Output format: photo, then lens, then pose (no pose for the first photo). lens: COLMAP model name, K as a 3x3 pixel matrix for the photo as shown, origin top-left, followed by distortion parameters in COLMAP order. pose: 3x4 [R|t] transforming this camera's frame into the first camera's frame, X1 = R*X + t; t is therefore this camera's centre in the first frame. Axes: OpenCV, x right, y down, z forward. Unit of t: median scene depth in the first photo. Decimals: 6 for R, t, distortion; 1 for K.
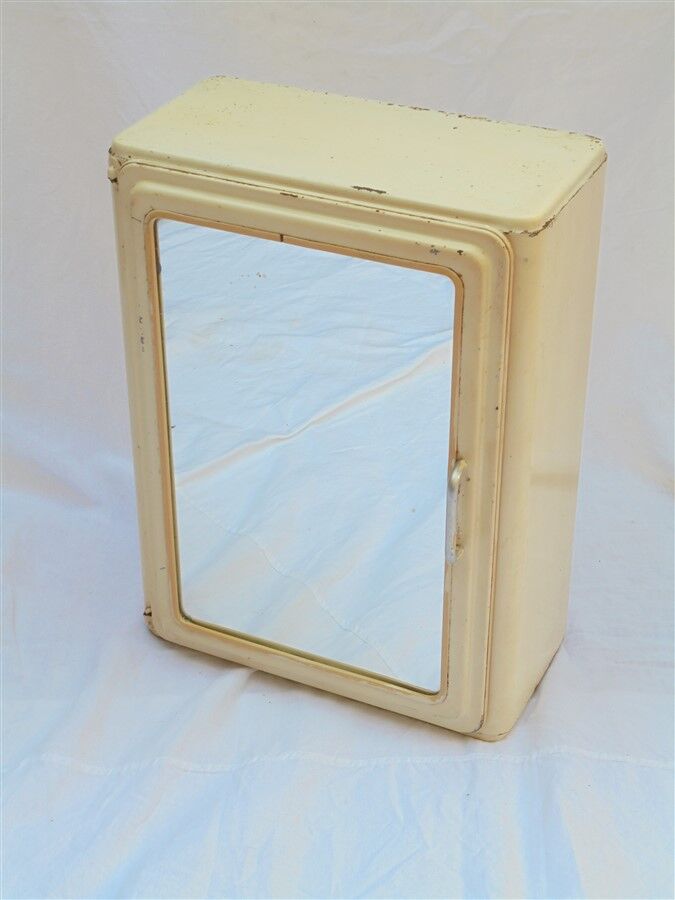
lens RADIAL K [[1657.7, 0, 337.5], [0, 1657.7, 450.0], [0, 0, 1]] dist [0.015823, 0.084676]
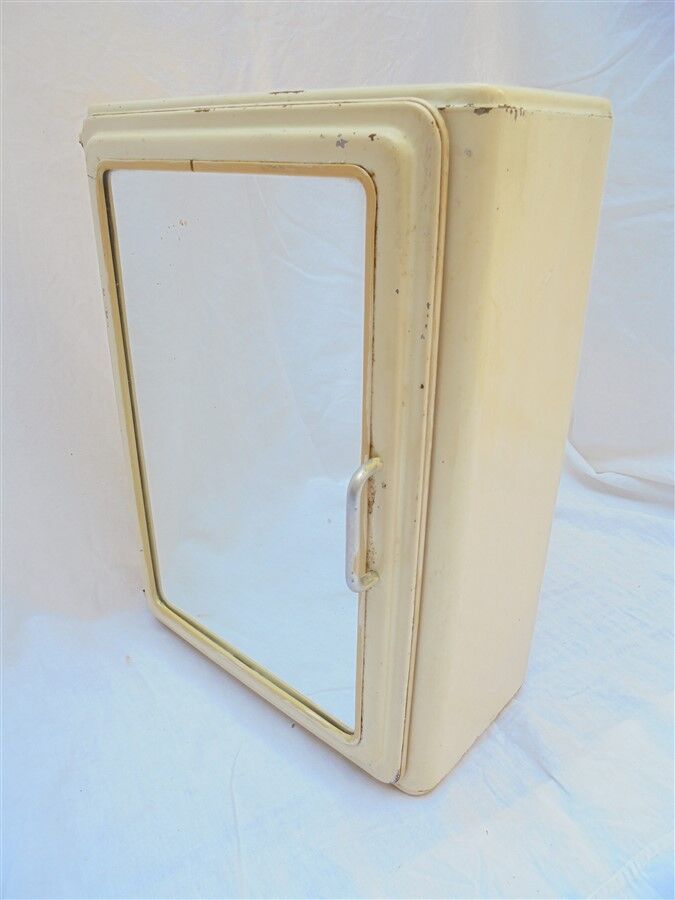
lens RADIAL K [[680.8, 0, 337.5], [0, 680.8, 450.0], [0, 0, 1]] dist [-0.102256, 0.000015]
pose [[0.963284, 0.116849, -0.241722, 0.134598], [-0.141855, 0.985904, -0.088716, 0.033187], [0.227948, 0.119748, 0.966282, 0.708626]]
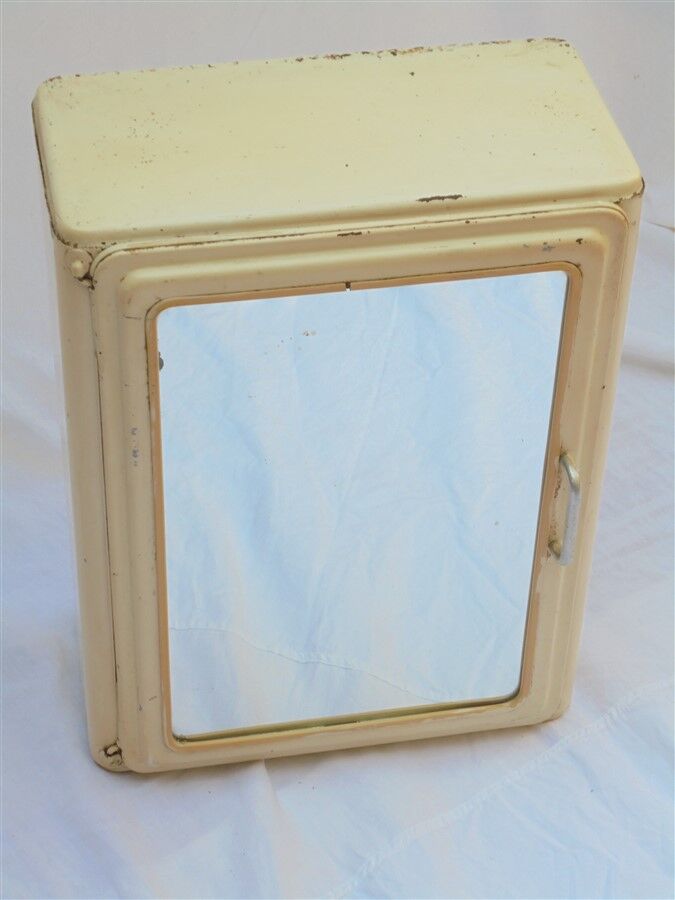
lens RADIAL K [[2147.0, 0, 289.8], [0, 2147.0, 450.3], [0, 0, 1]] dist [0.068420, -0.267810]
pose [[0.804814, -0.376474, 0.458847, -0.561286], [0.290766, 0.924051, 0.248163, -0.319649], [-0.517425, -0.066308, 0.853155, 0.123439]]
